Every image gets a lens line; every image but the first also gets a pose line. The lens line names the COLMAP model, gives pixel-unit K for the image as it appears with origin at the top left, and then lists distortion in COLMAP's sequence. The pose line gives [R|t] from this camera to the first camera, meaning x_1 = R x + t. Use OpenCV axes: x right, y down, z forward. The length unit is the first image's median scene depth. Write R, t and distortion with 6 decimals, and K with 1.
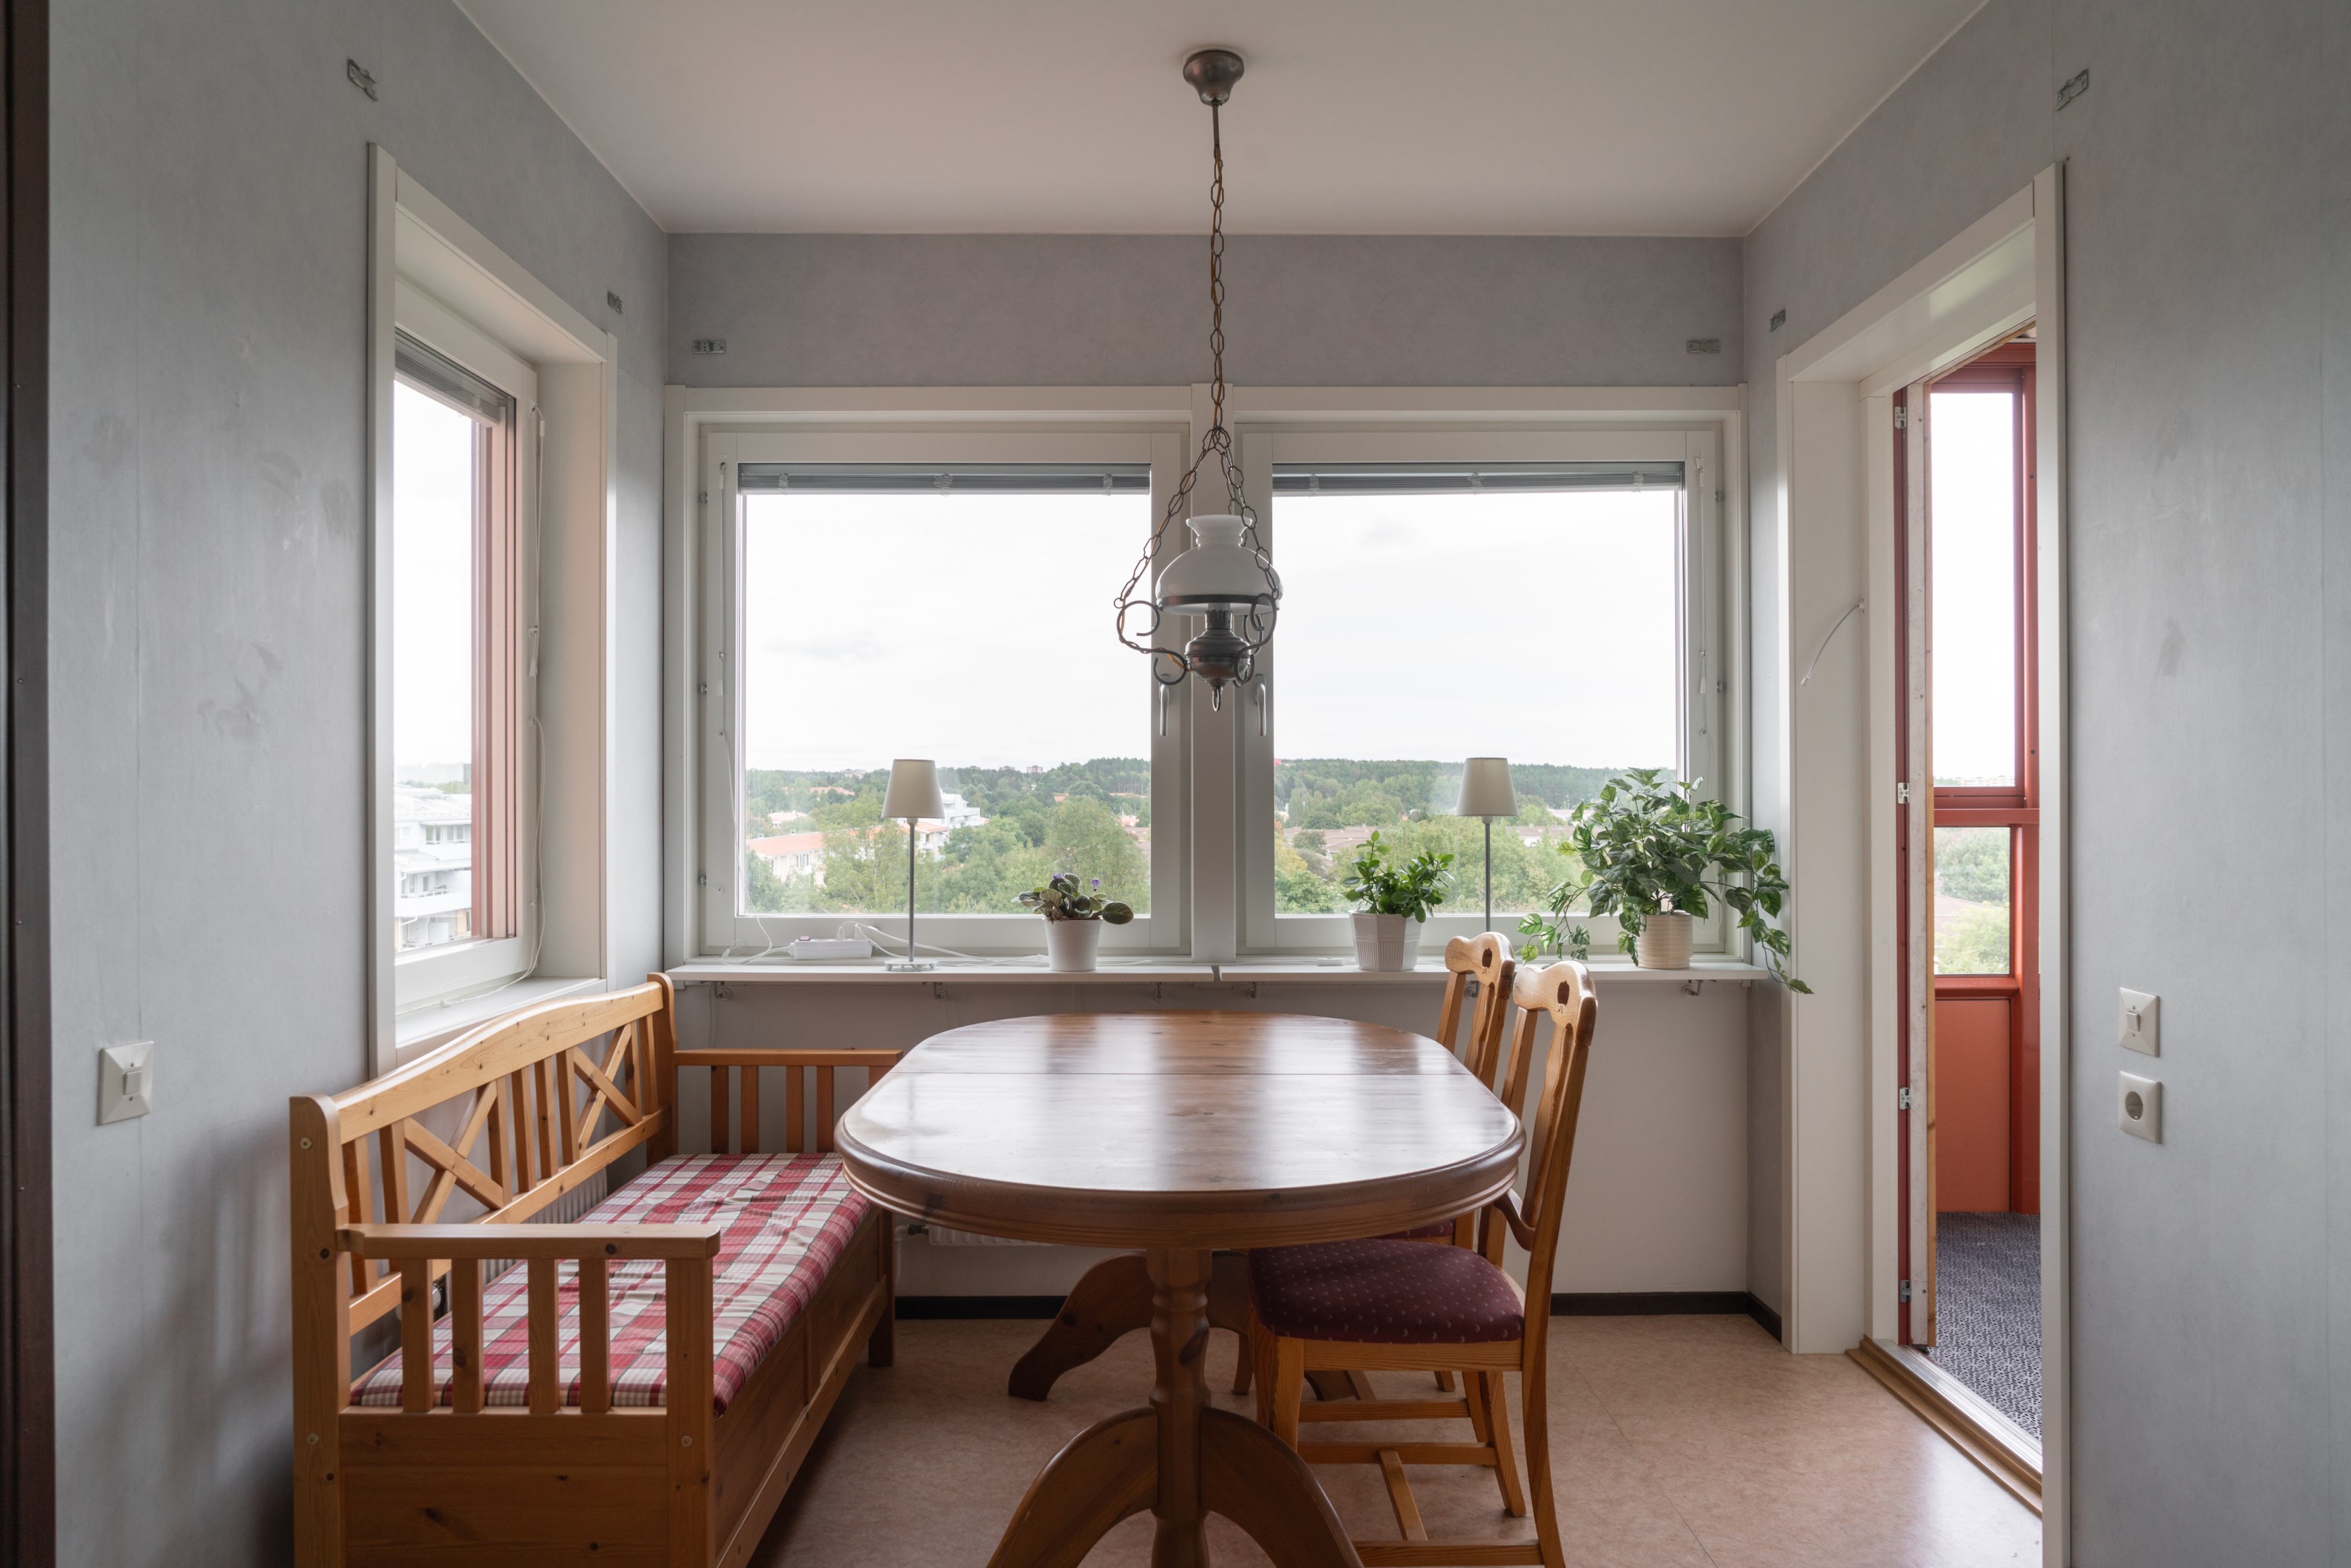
lens RADIAL K [[1550.3, 0, 1128.7], [0, 1550.3, 810.2], [0, 0, 1]] dist [-0.021908, 0.000353]
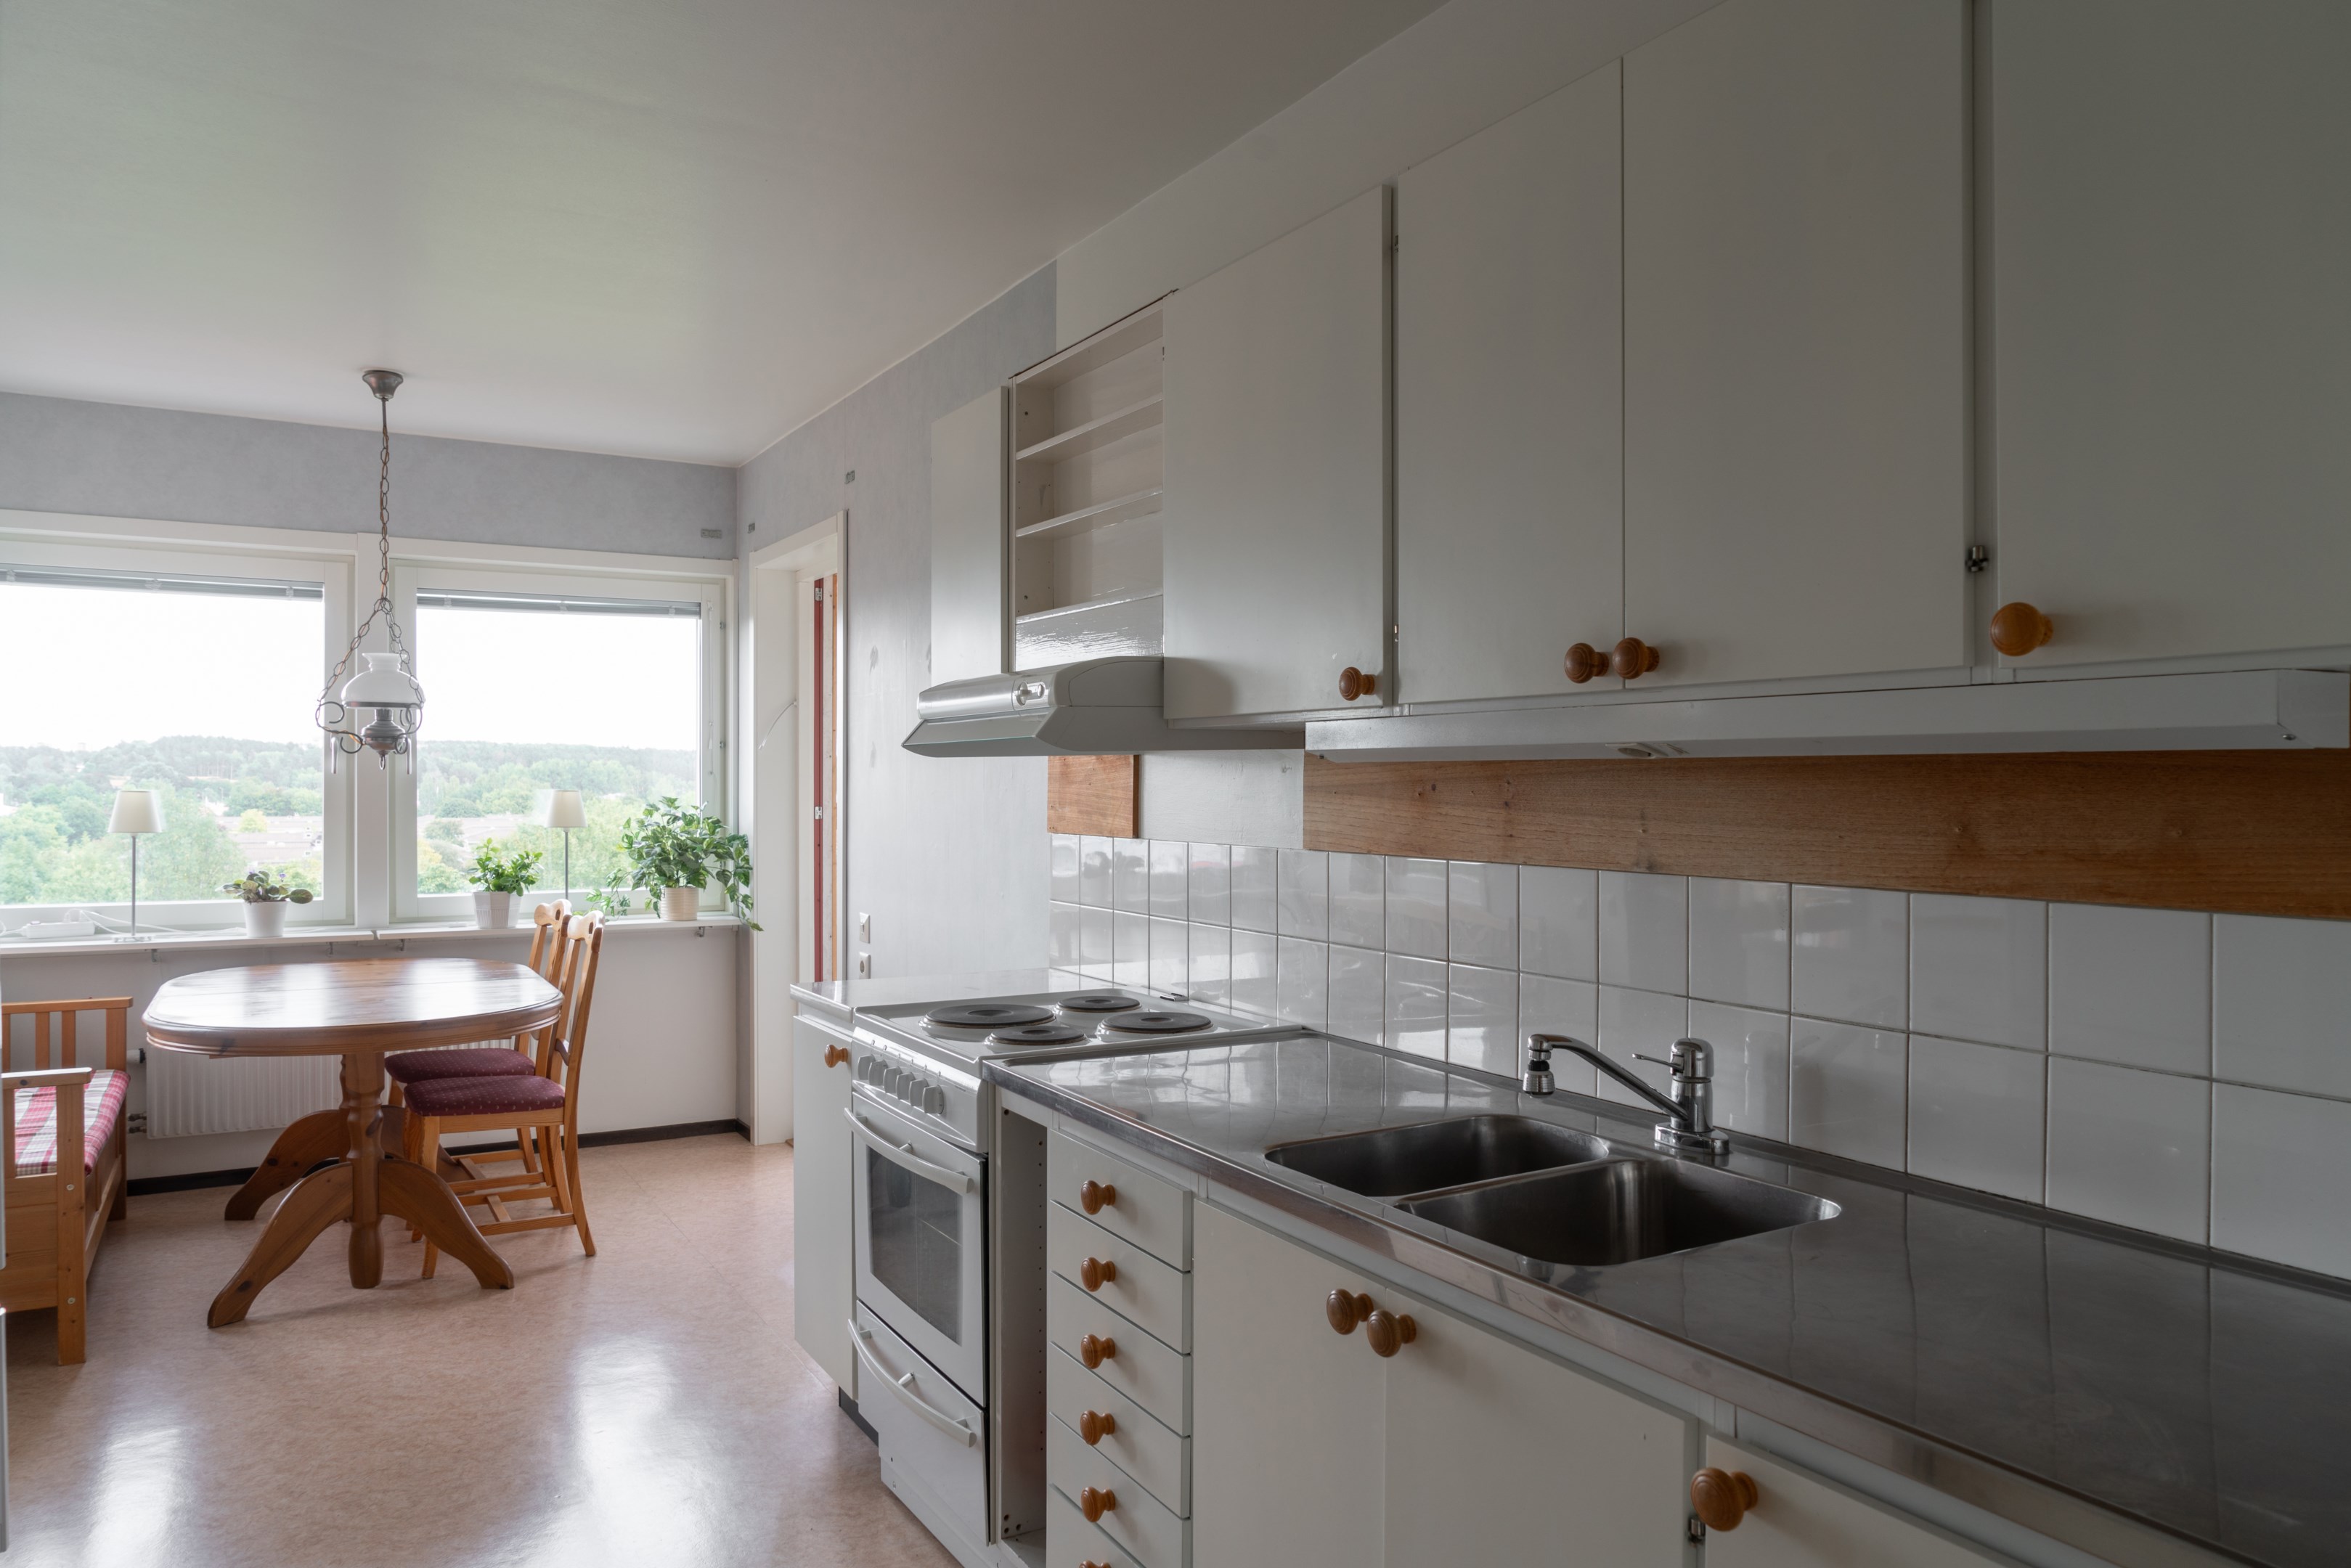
lens RADIAL K [[1550.3, 0, 1178.1], [0, 1550.3, 785.7], [0, 0, 1]] dist [-0.021908, 0.000353]
pose [[0.847190, 0.004304, 0.531272, -0.076815], [-0.000451, 0.999973, -0.007381, -0.027822], [-0.531289, 0.006014, 0.847169, -0.668358]]
